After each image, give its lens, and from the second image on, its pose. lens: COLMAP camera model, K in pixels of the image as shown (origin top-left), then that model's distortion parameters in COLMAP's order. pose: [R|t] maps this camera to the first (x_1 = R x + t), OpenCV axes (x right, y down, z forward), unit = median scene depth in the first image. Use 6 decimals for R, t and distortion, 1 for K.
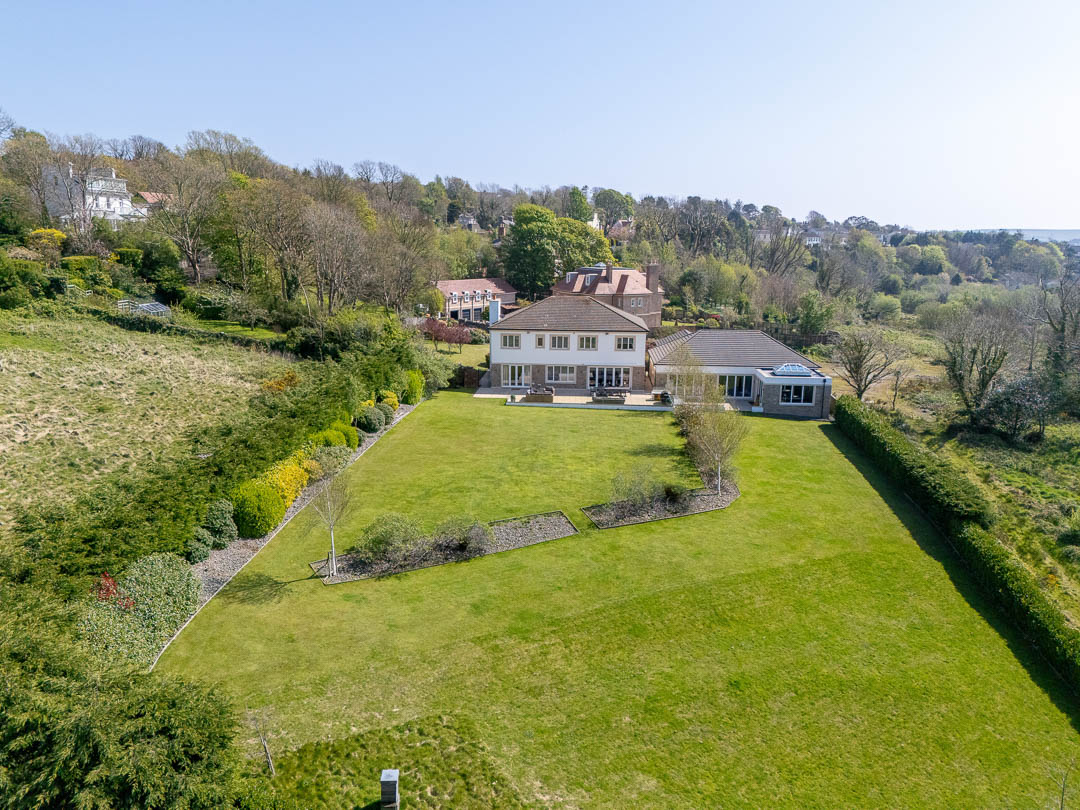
lens RADIAL K [[786.9, 0, 539.7], [0, 786.9, 408.8], [0, 0, 1]] dist [0.099862, -0.108232]
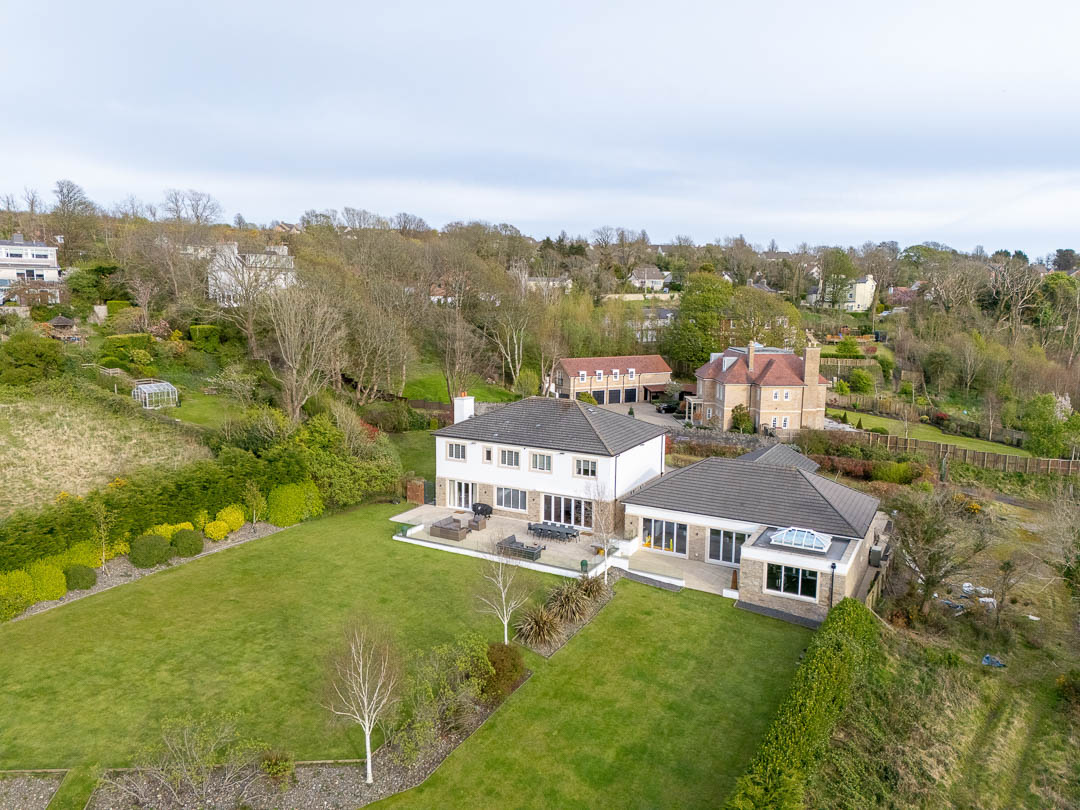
lens RADIAL K [[786.9, 0, 539.7], [0, 786.9, 408.8], [0, 0, 1]] dist [0.099862, -0.108232]
pose [[0.908785, 0.062884, -0.412500, 0.369512], [-0.091575, 0.994535, -0.050137, -0.097432], [0.407093, 0.083339, 0.909577, 0.308539]]
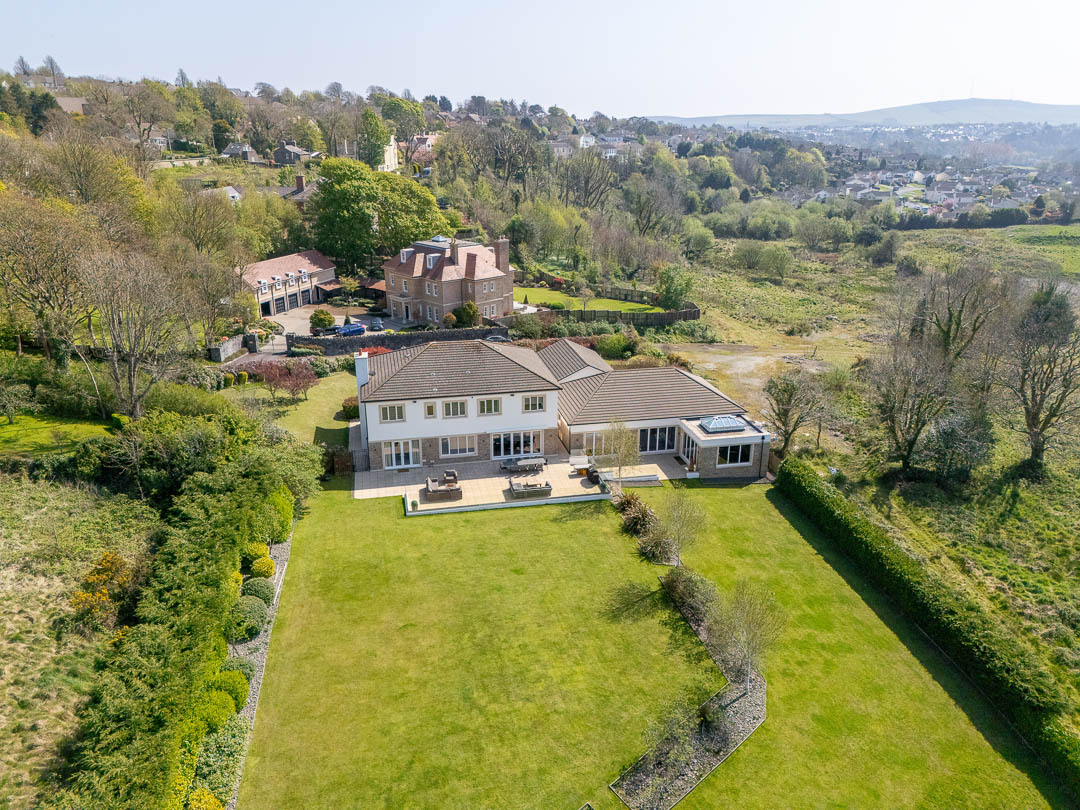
lens RADIAL K [[786.9, 0, 539.7], [0, 786.9, 408.8], [0, 0, 1]] dist [0.099862, -0.108232]
pose [[0.961762, -0.102465, 0.253998, -0.096216], [0.067968, 0.987663, 0.141072, -0.193946], [-0.265319, -0.118414, 0.956861, 0.206920]]
